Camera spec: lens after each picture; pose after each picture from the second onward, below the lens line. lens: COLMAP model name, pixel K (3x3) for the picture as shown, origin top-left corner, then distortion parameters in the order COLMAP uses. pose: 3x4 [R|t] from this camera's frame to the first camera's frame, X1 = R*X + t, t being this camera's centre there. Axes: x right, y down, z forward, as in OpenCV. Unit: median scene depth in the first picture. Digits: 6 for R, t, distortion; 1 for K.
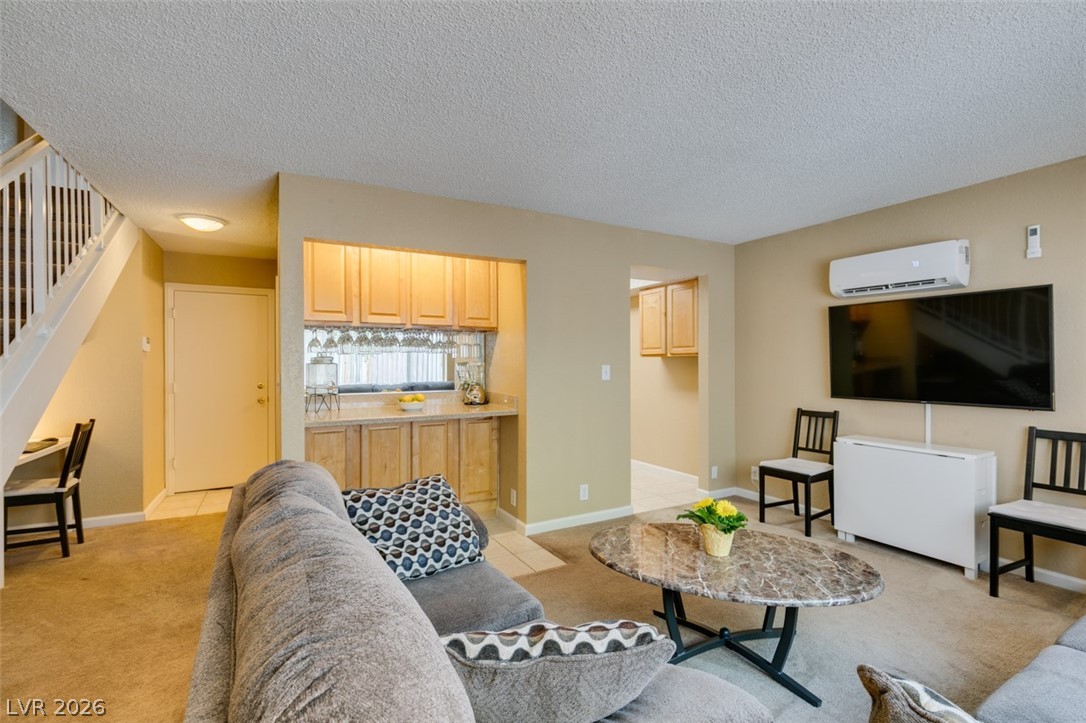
lens RADIAL K [[485.6, 0, 539.4], [0, 485.6, 360.5], [0, 0, 1]] dist [-0.000237, -0.001879]
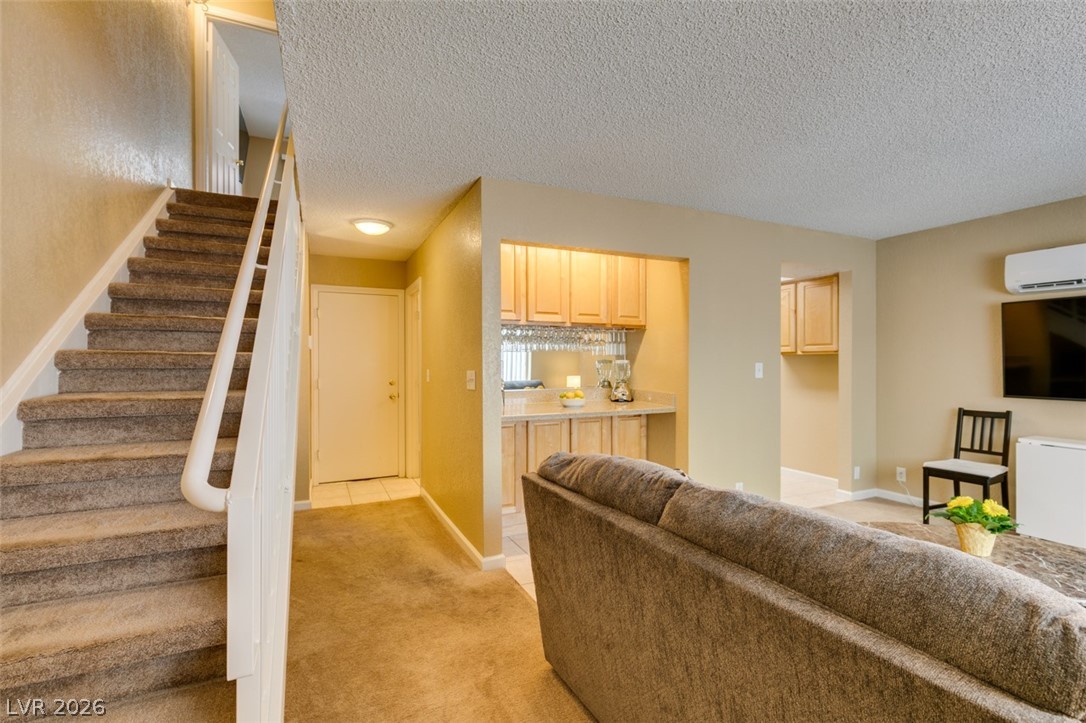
lens RADIAL K [[485.6, 0, 539.4], [0, 485.6, 363.3], [0, 0, 1]] dist [-0.000237, -0.001879]
pose [[0.997564, 0.001841, -0.069727, -0.250907], [-0.001272, 0.999966, 0.008208, 0.002622], [0.069740, -0.008100, 0.997532, -0.023501]]
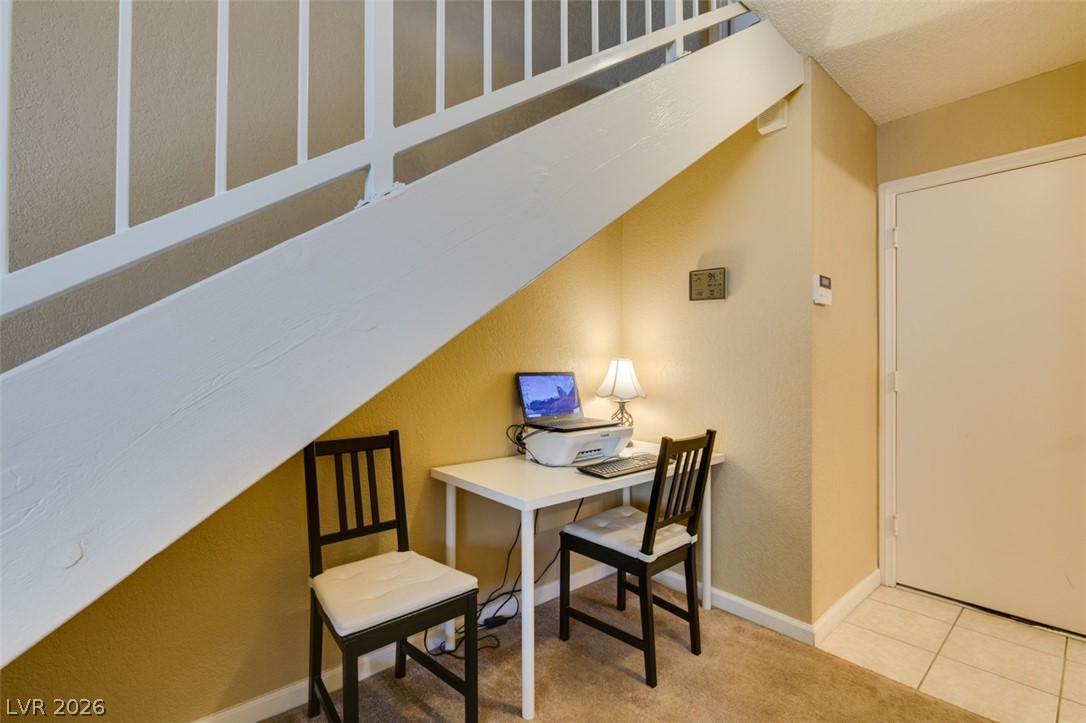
lens RADIAL K [[485.6, 0, 542.8], [0, 485.6, 365.0], [0, 0, 1]] dist [-0.000237, -0.001879]
pose [[0.211517, 0.007834, -0.977343, -0.410482], [0.005631, 0.999942, 0.009234, 0.040533], [0.977358, -0.007456, 0.211461, 0.658446]]
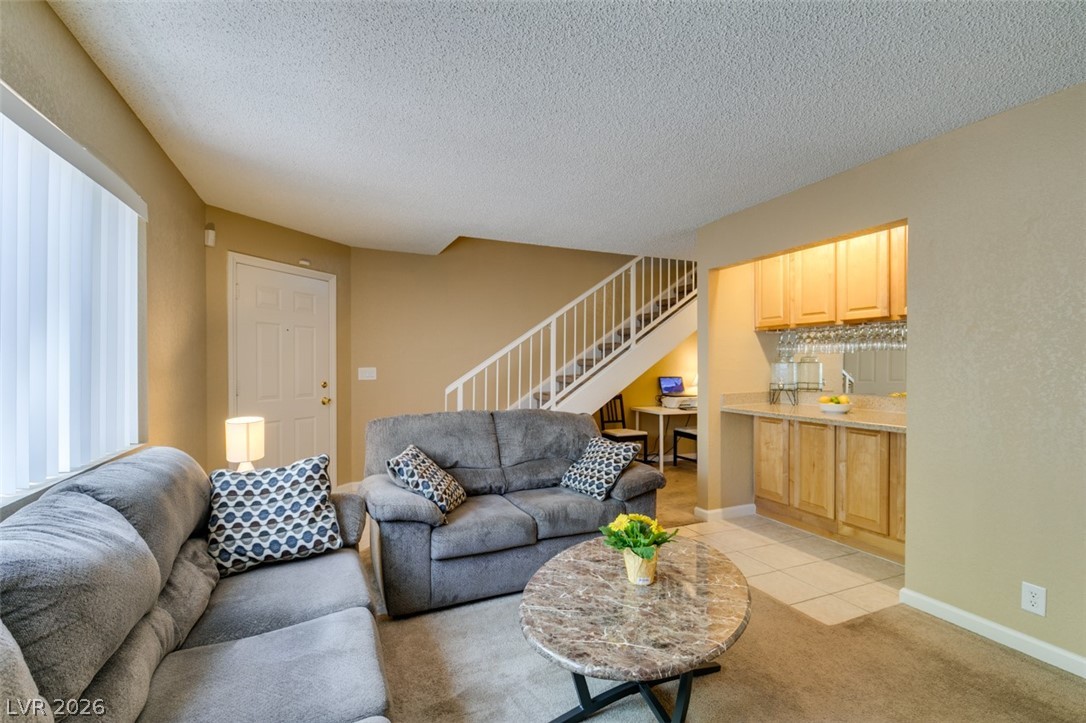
lens RADIAL K [[485.6, 0, 540.5], [0, 485.6, 365.7], [0, 0, 1]] dist [-0.000237, -0.001879]
pose [[-0.092566, 0.007932, -0.995675, 0.693294], [0.003287, 0.999965, 0.007661, 0.003086], [0.995701, -0.002564, -0.092589, 0.502226]]
